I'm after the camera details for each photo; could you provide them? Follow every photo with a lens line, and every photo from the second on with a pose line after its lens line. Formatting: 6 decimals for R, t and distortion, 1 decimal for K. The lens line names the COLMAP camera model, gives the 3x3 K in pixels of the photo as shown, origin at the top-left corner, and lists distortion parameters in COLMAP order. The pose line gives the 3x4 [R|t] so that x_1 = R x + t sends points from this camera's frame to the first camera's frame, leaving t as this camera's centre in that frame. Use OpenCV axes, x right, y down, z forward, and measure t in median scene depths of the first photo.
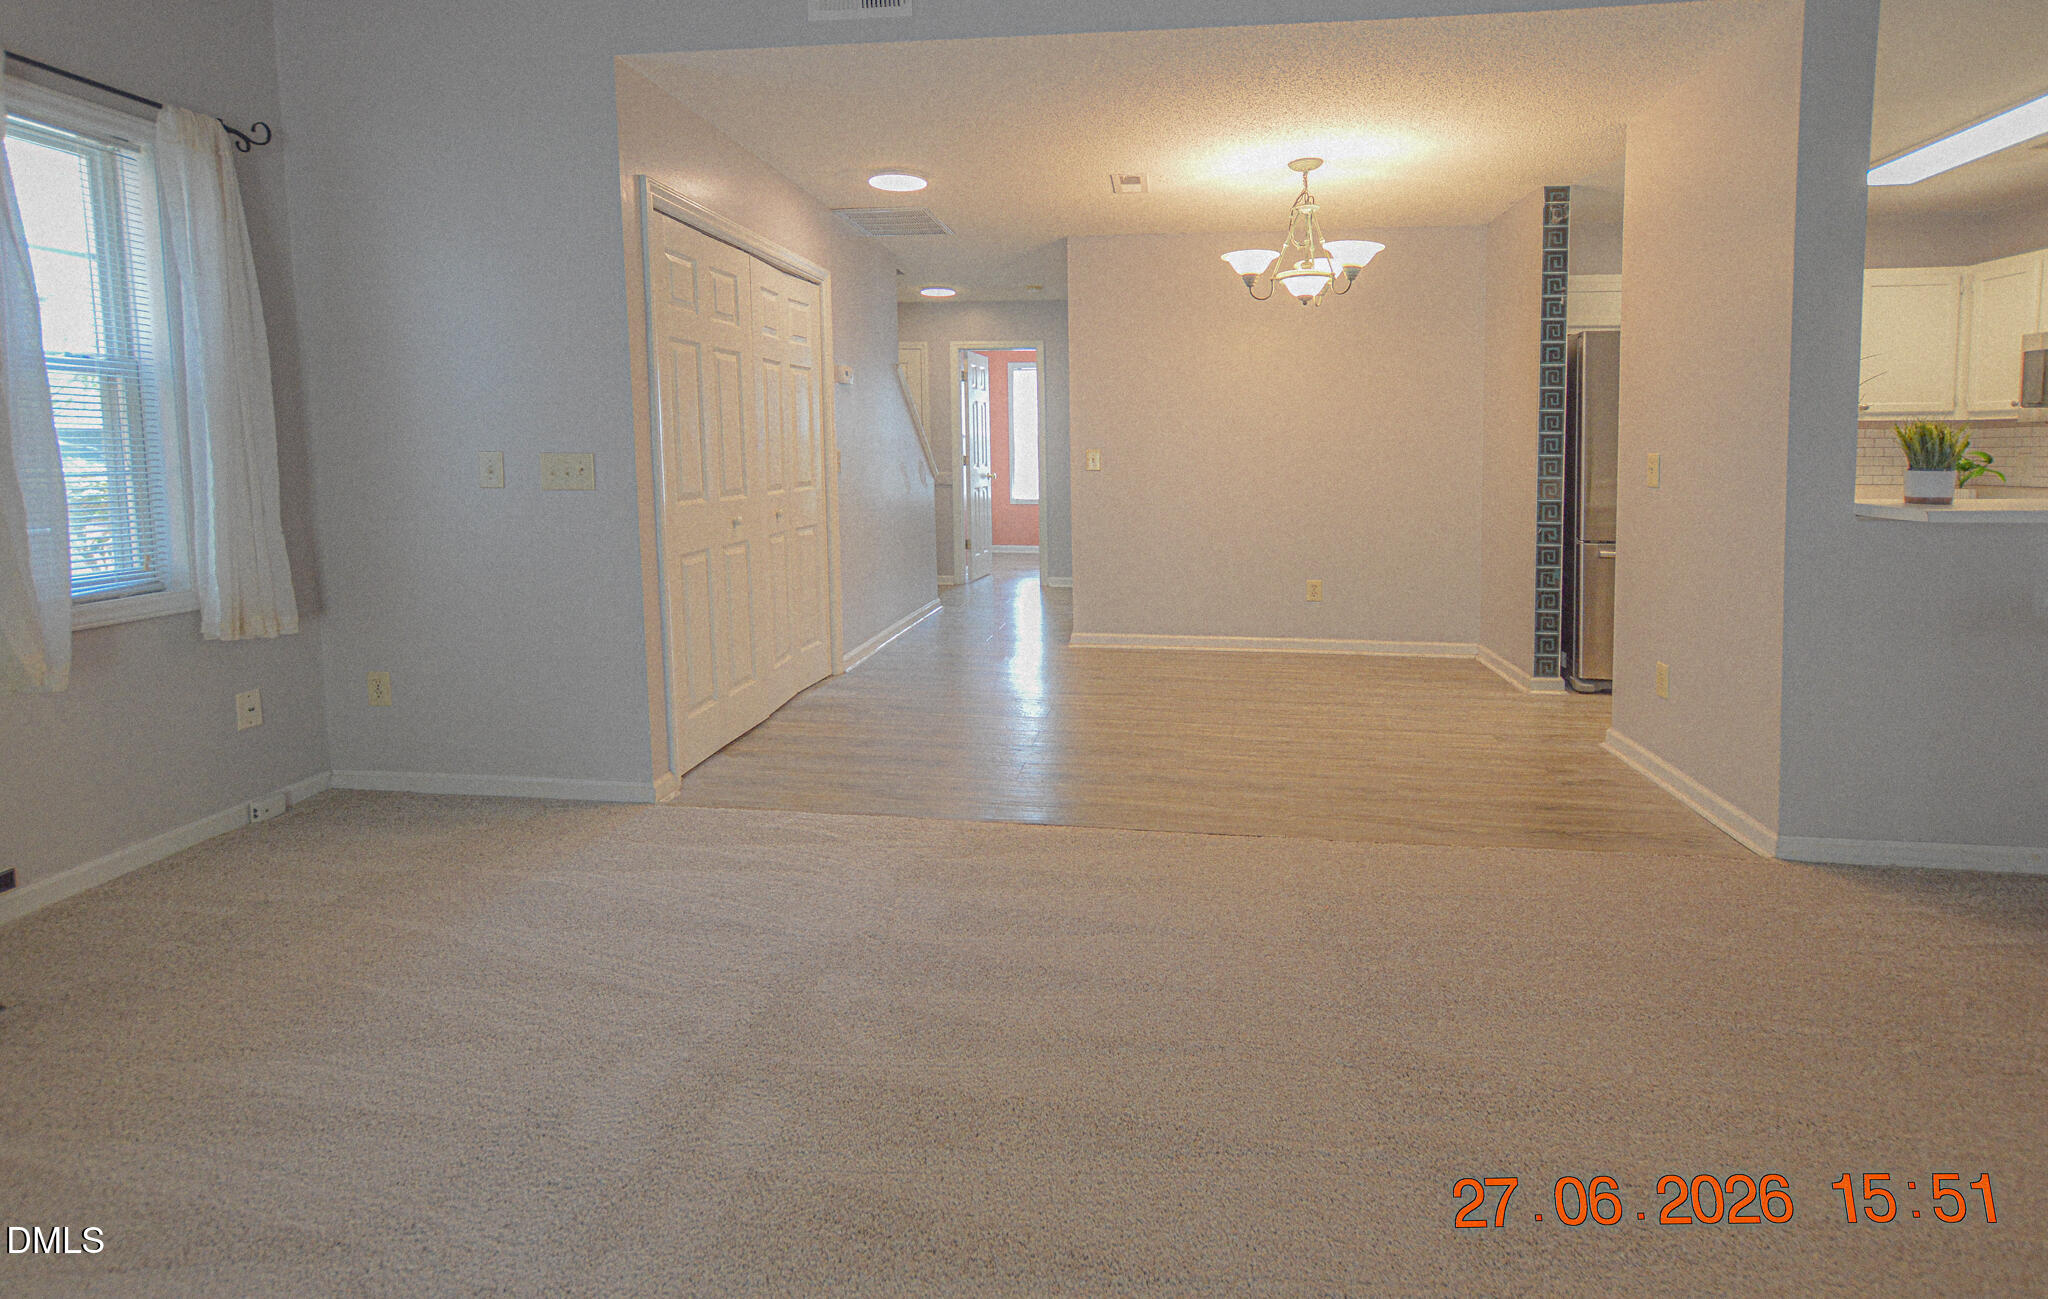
lens RADIAL K [[968.8, 0, 1020.7], [0, 968.8, 504.6], [0, 0, 1]] dist [0.001712, -0.000255]
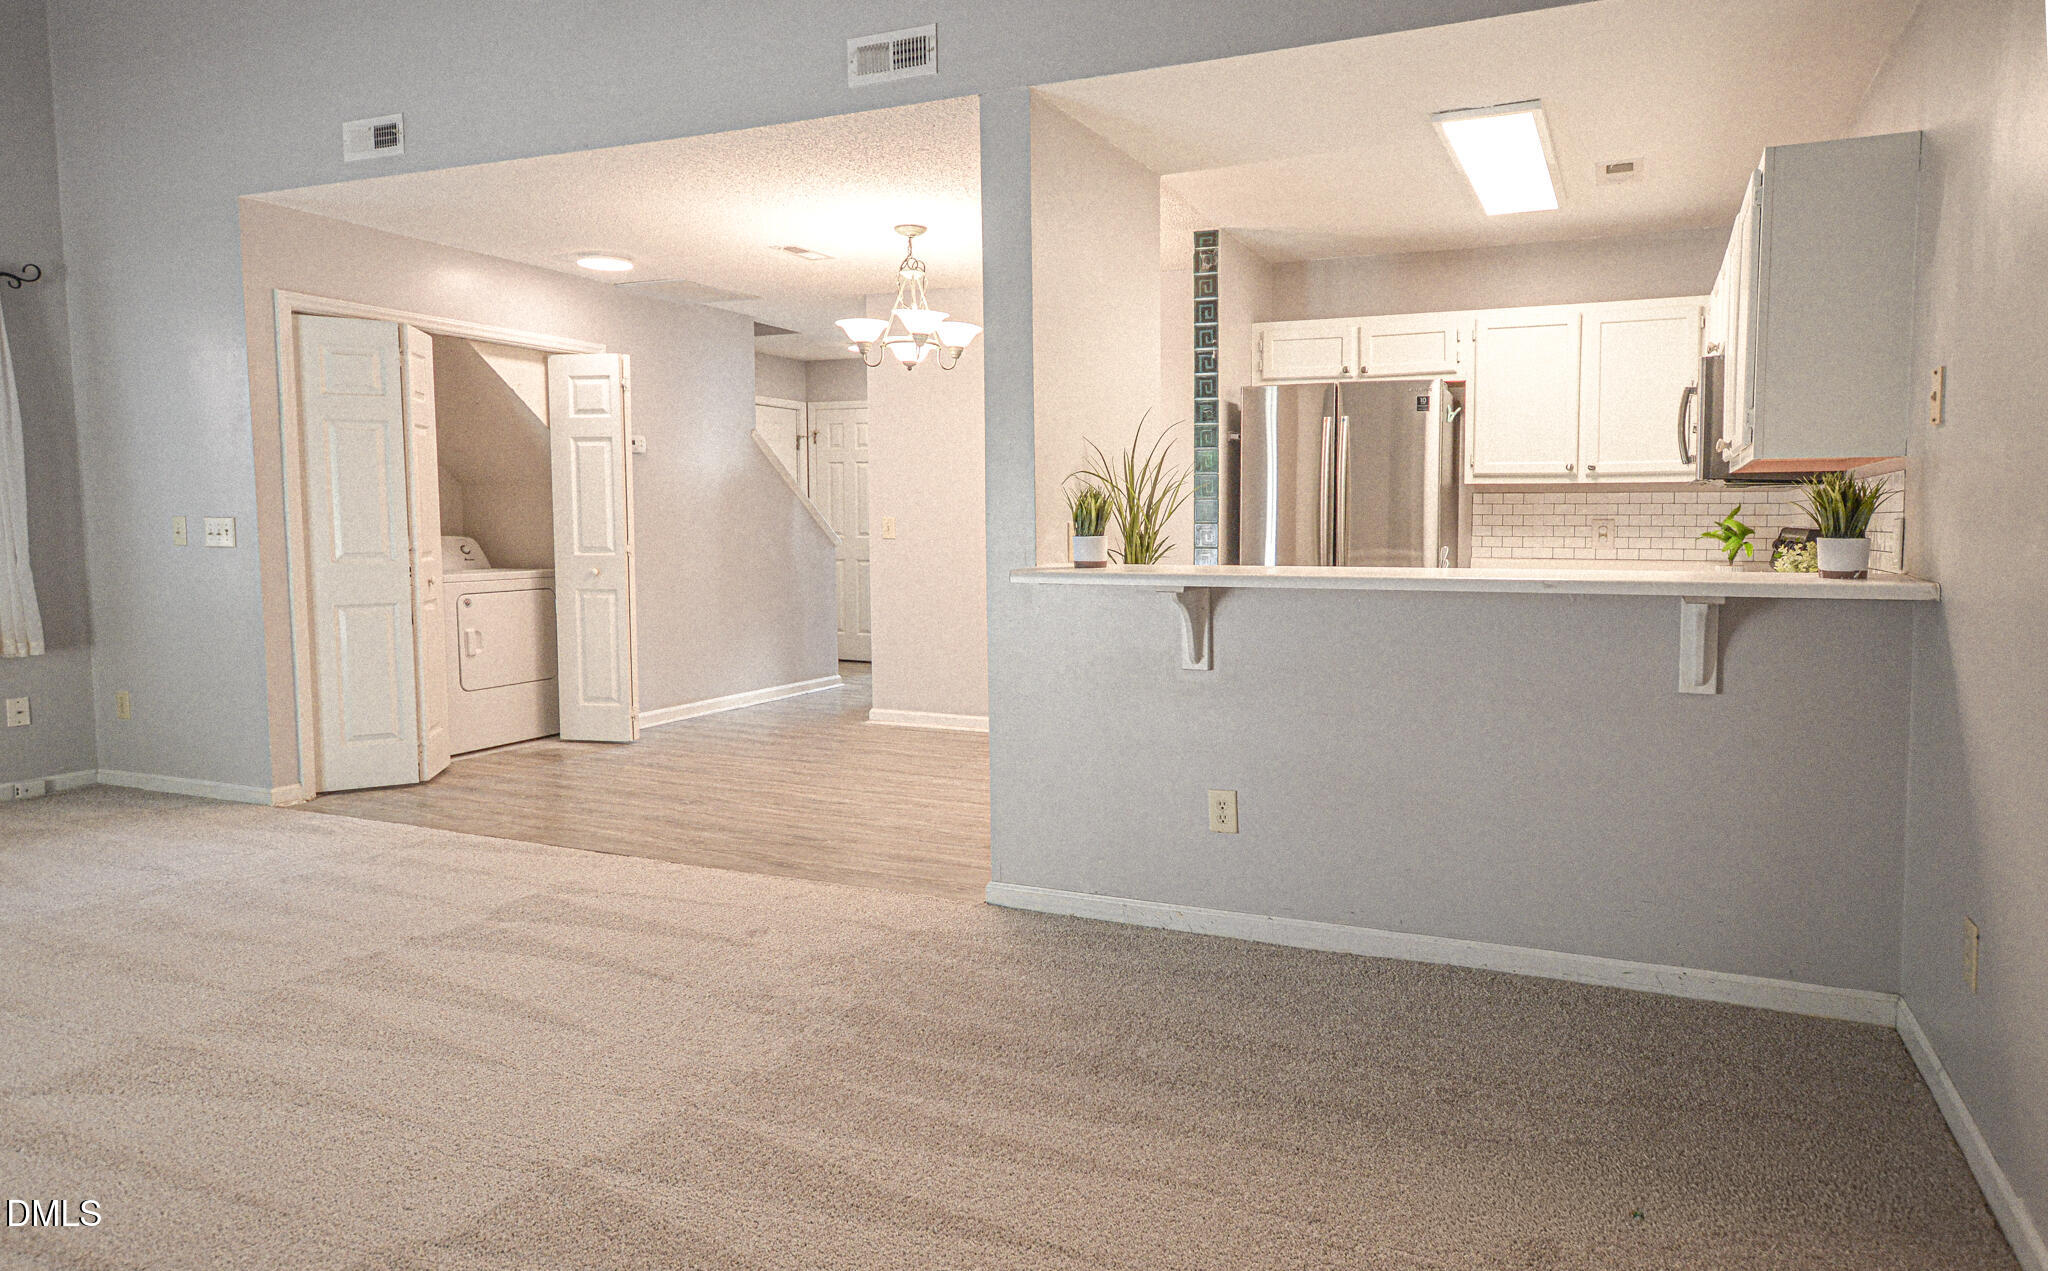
lens RADIAL K [[1237.1, 0, 1020.5], [0, 1237.1, 584.7], [0, 0, 1]] dist [-0.001032, 0.011981]
pose [[0.959818, 0.016340, -0.280147, 0.741355], [-0.018060, 0.999831, -0.003560, 0.015586], [0.280041, 0.008476, 0.959951, -0.178364]]
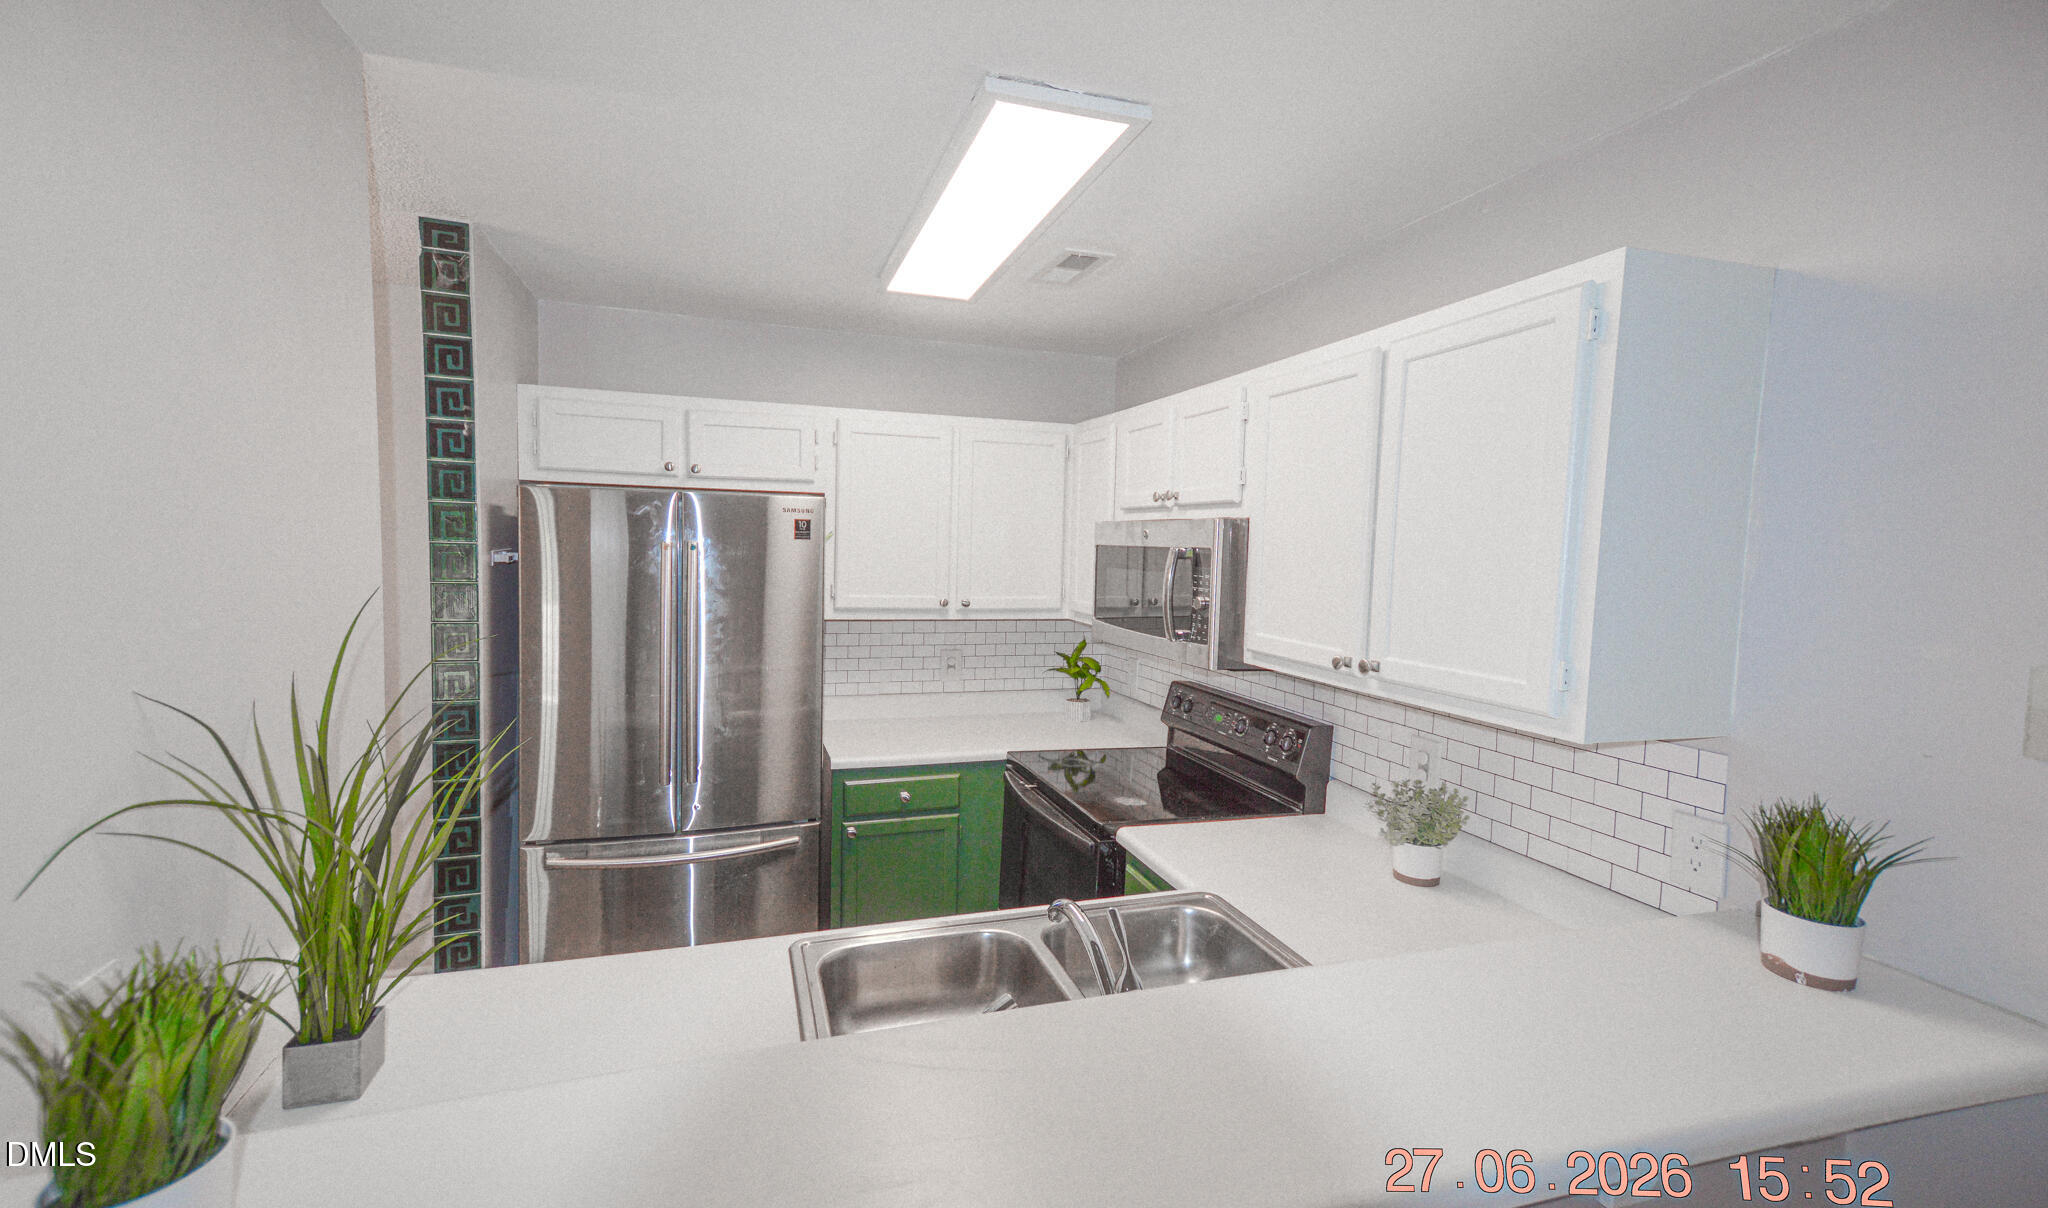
lens RADIAL K [[895.2, 0, 1015.8], [0, 895.2, 595.6], [0, 0, 1]] dist [0.000964, 0.000149]
pose [[0.882340, -0.011359, 0.470475, 0.616998], [0.008240, 0.999928, 0.008690, -0.120613], [-0.470540, -0.003790, 0.882370, 0.409866]]
